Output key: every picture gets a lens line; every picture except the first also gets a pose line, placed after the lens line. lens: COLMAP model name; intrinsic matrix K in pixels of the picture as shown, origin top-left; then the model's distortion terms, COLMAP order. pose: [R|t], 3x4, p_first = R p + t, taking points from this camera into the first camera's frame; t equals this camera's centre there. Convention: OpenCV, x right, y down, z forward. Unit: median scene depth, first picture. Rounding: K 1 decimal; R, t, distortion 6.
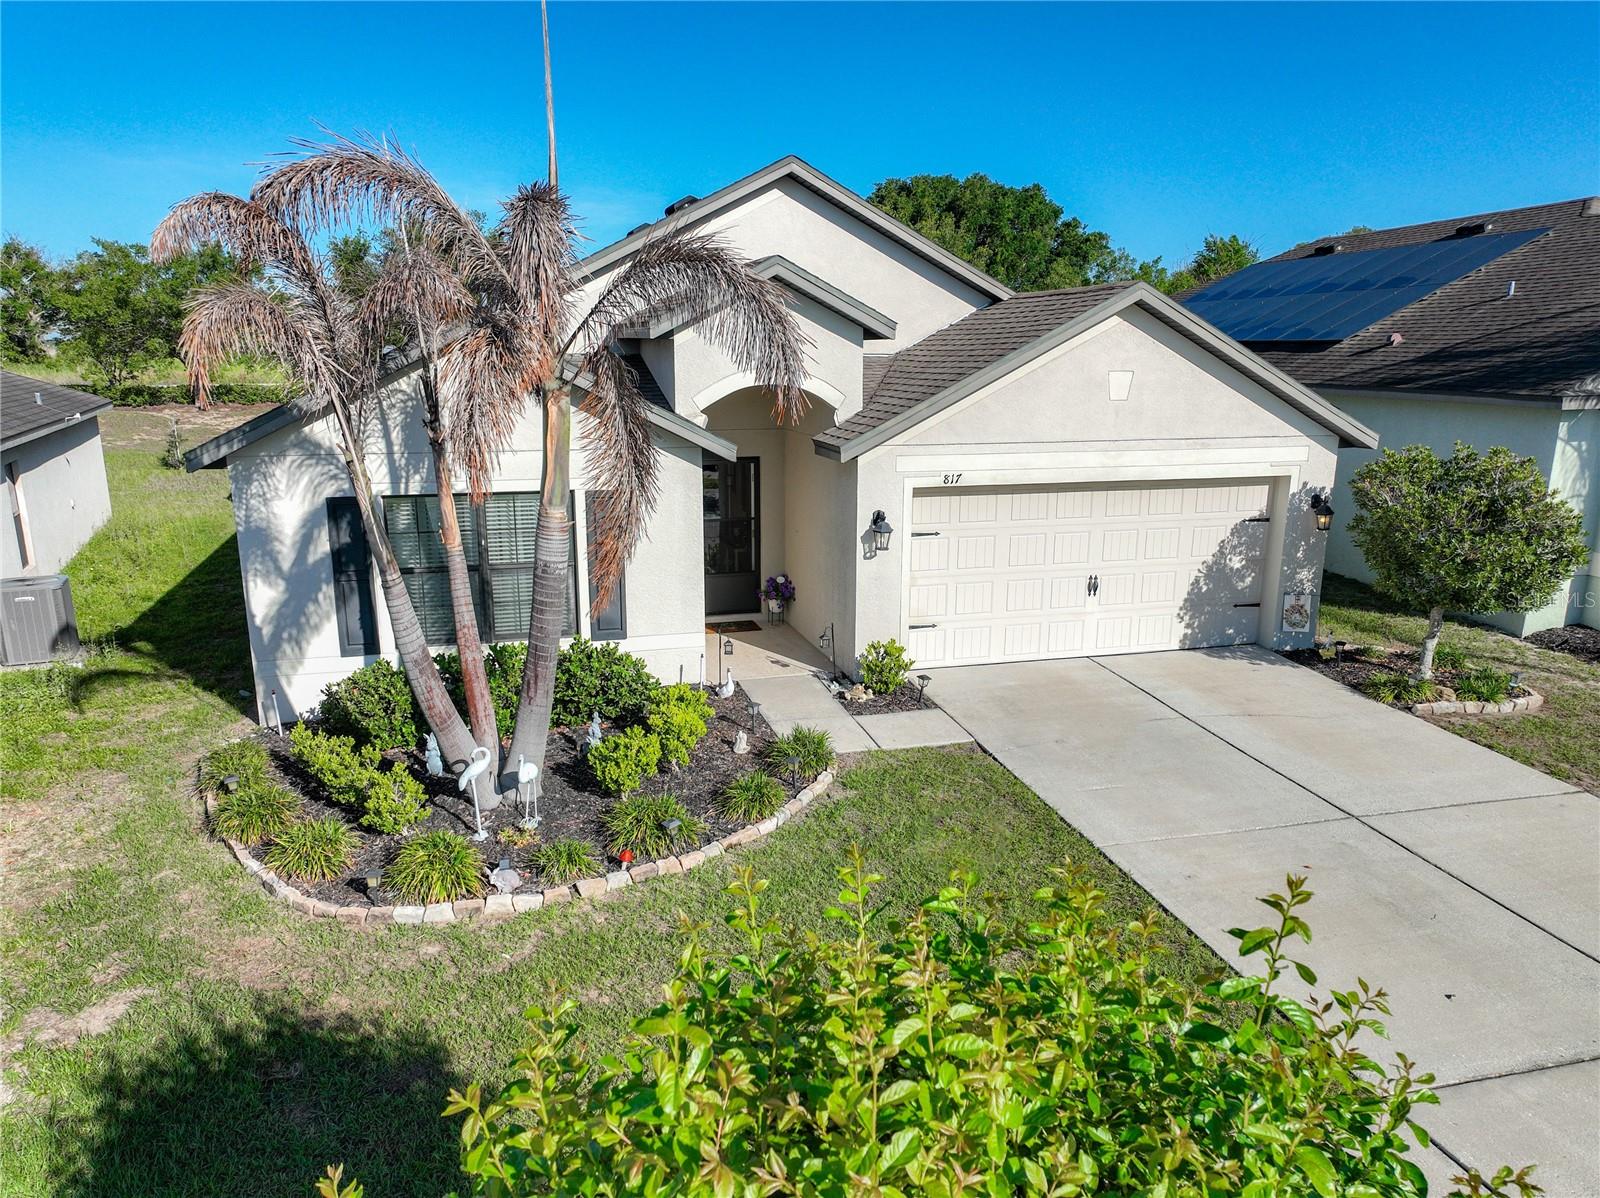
lens RADIAL K [[1158.9, 0, 797.8], [0, 1158.9, 607.1], [0, 0, 1]] dist [-0.009372, 0.009261]
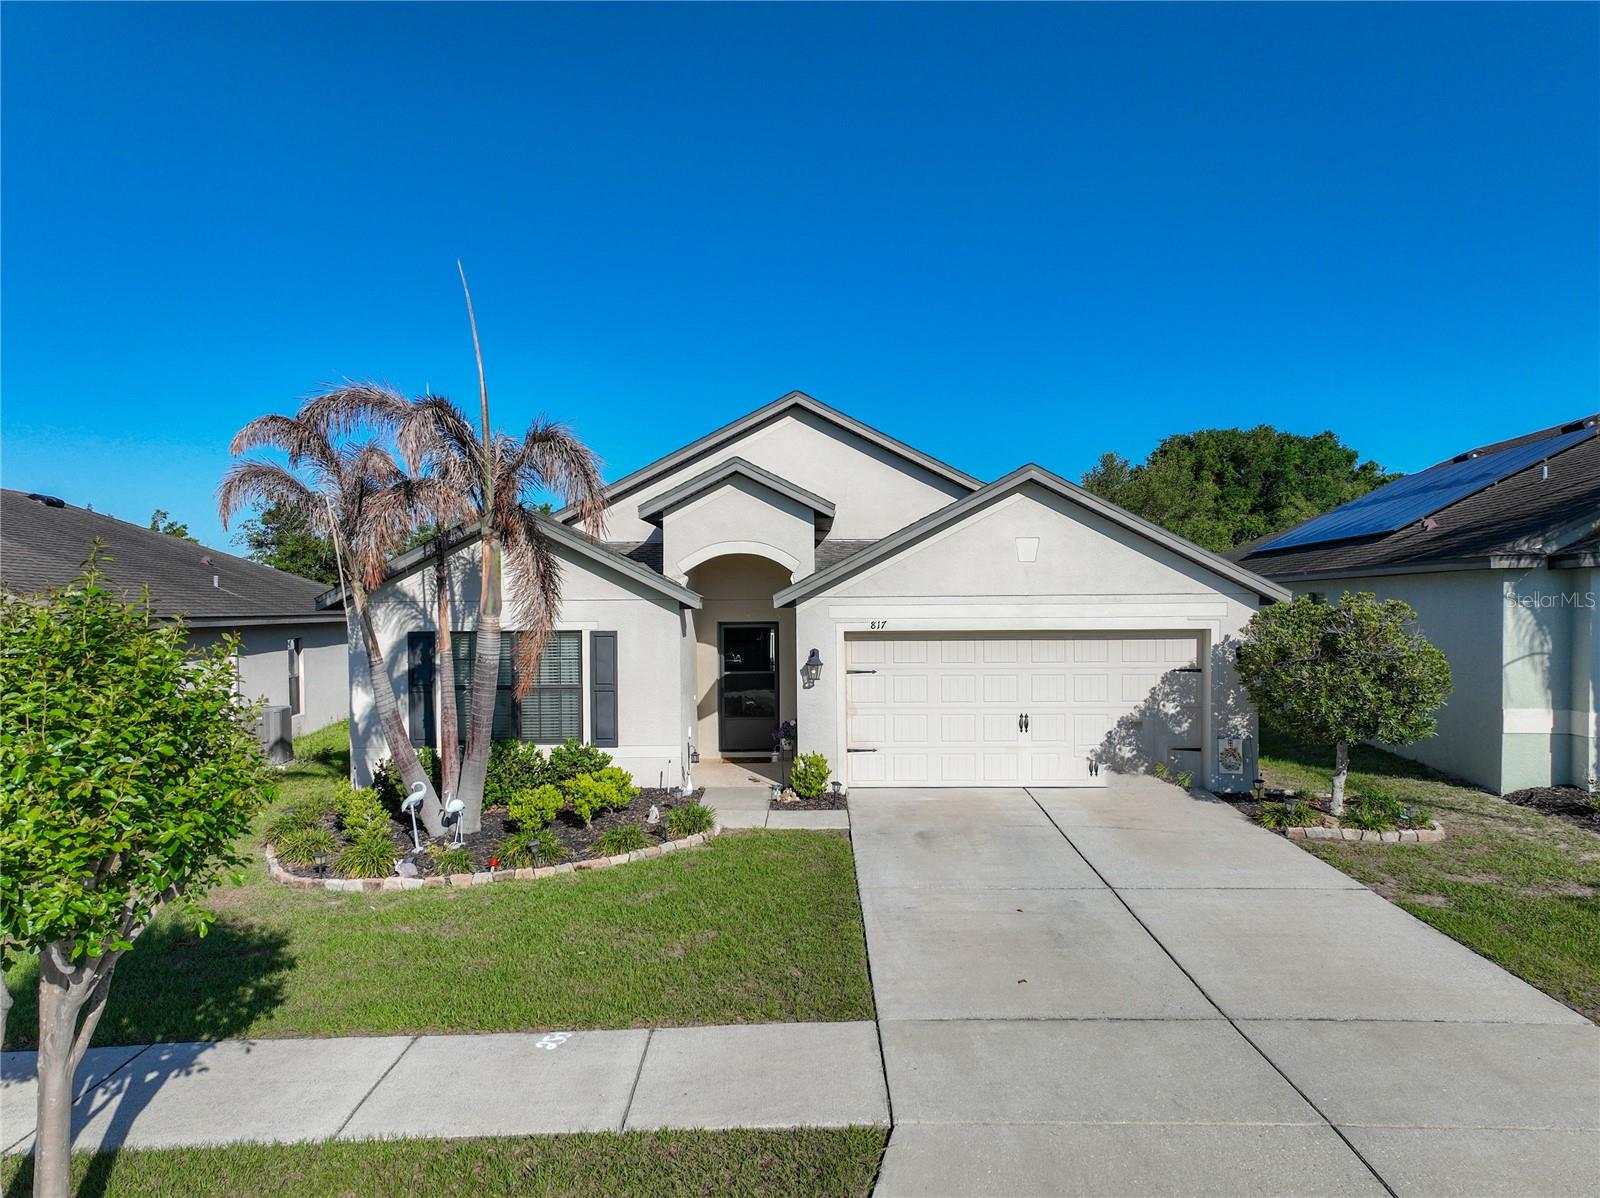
lens RADIAL K [[1127.8, 0, 817.1], [0, 1127.8, 593.4], [0, 0, 1]] dist [-0.004116, 0.002099]
pose [[0.958938, -0.015931, -0.283169, 0.382412], [-0.049646, 0.973578, -0.222895, 0.117459], [0.279238, 0.227800, 0.932809, -0.130589]]
